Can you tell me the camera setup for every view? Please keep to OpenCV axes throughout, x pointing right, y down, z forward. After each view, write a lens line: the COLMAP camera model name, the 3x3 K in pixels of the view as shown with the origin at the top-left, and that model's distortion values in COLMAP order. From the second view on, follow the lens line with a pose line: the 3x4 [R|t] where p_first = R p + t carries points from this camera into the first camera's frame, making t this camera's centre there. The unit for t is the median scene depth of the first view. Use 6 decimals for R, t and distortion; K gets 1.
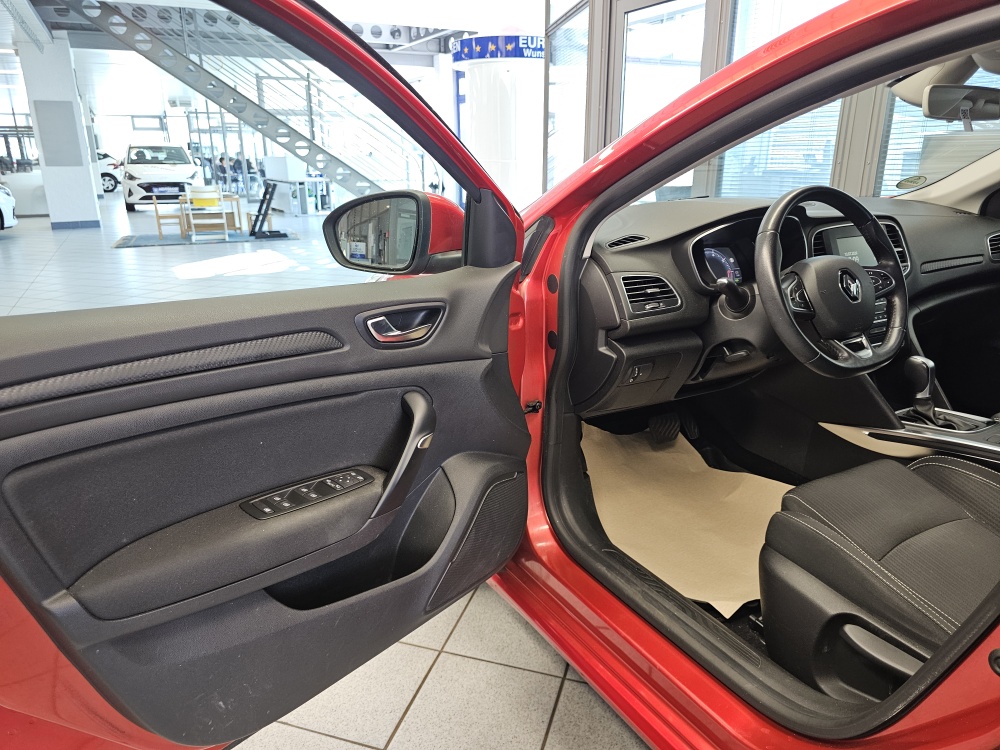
lens RADIAL K [[675.6, 0, 493.9], [0, 675.6, 370.1], [0, 0, 1]] dist [0.041027, -0.036825]
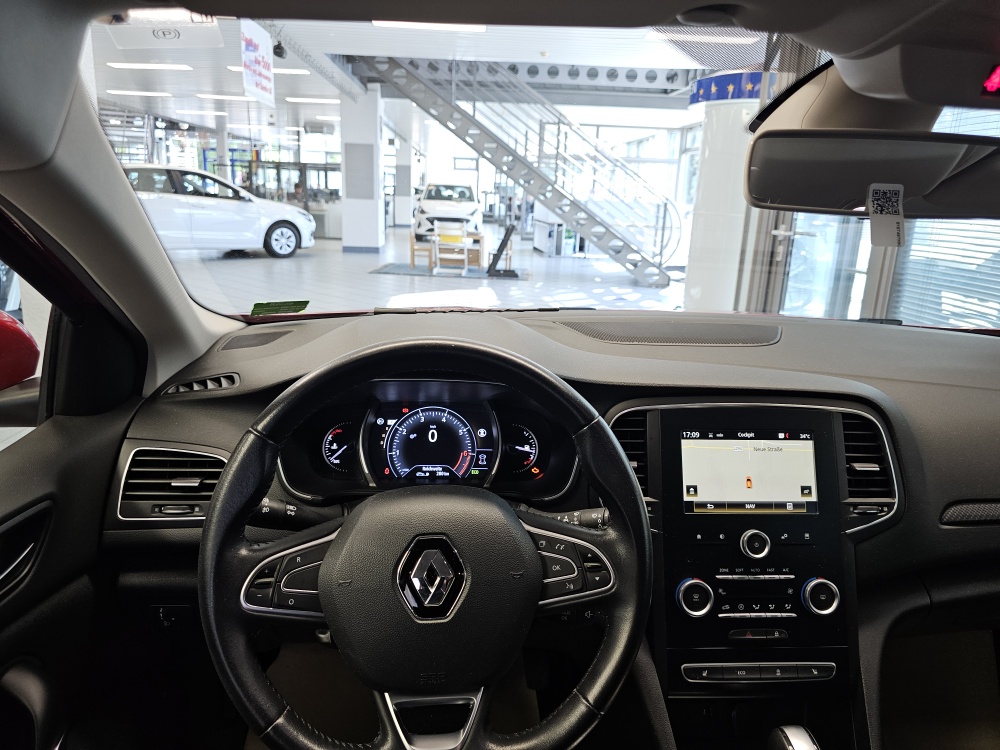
lens RADIAL K [[675.6, 0, 493.9], [0, 675.6, 370.1], [0, 0, 1]] dist [0.041027, -0.036825]
pose [[0.906503, 0.144899, -0.396556, 0.097586], [-0.167682, 0.985568, -0.023189, -0.034416], [0.387473, 0.087516, 0.917718, 0.084192]]
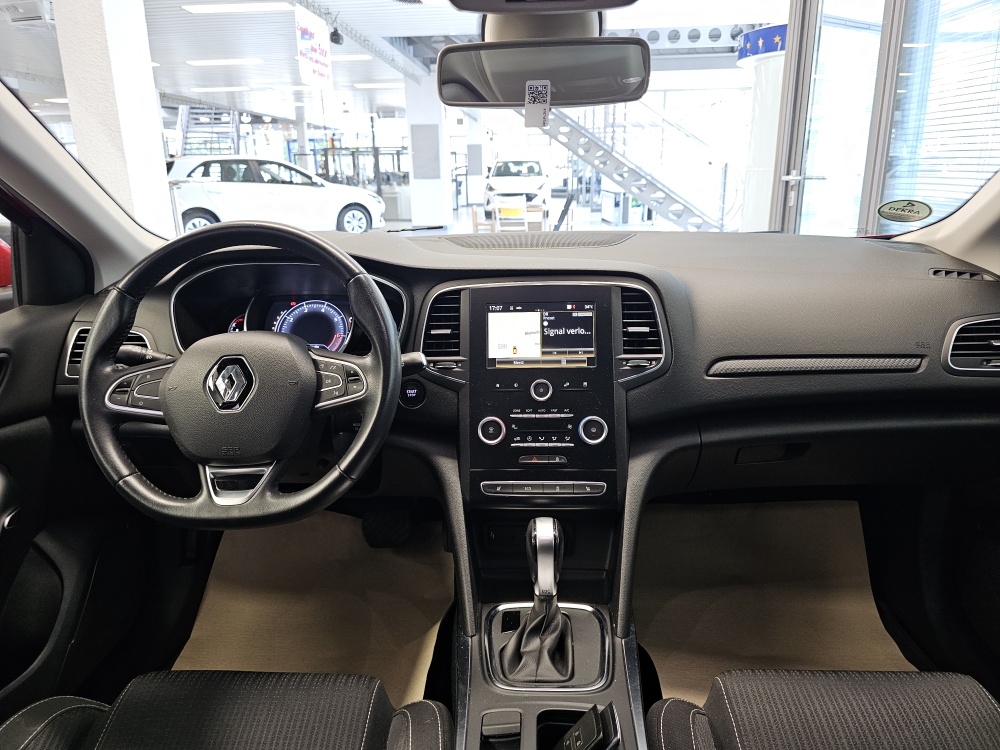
lens RADIAL K [[673.5, 0, 502.4], [0, 673.5, 357.8], [0, 0, 1]] dist [0.078061, -0.097363]
pose [[0.860038, 0.127539, -0.494032, 0.142211], [-0.142102, 0.989819, 0.008152, -0.025768], [0.490042, 0.063192, 0.869405, 0.080603]]
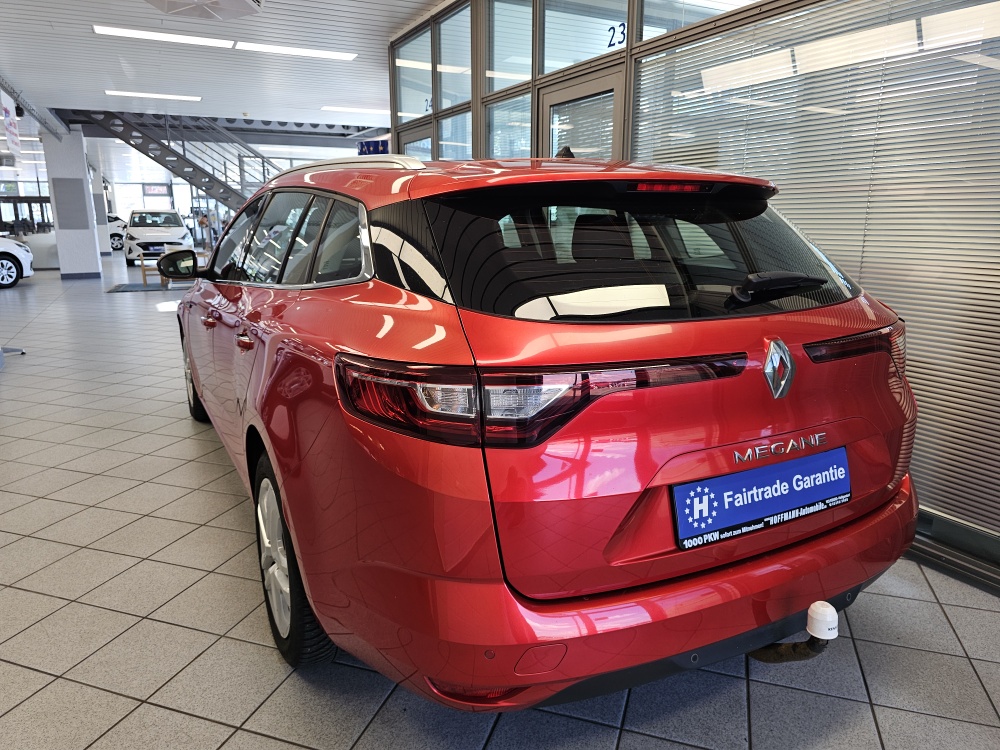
lens RADIAL K [[662.3, 0, 500.0], [0, 662.3, 375.0], [0, 0, 1]] dist [-0.005886, -0.004772]
pose [[0.999929, 0.006392, 0.010059, 0.181412], [-0.005645, 0.997342, -0.072641, 0.064828], [-0.010496, 0.072579, 0.997307, -0.248886]]
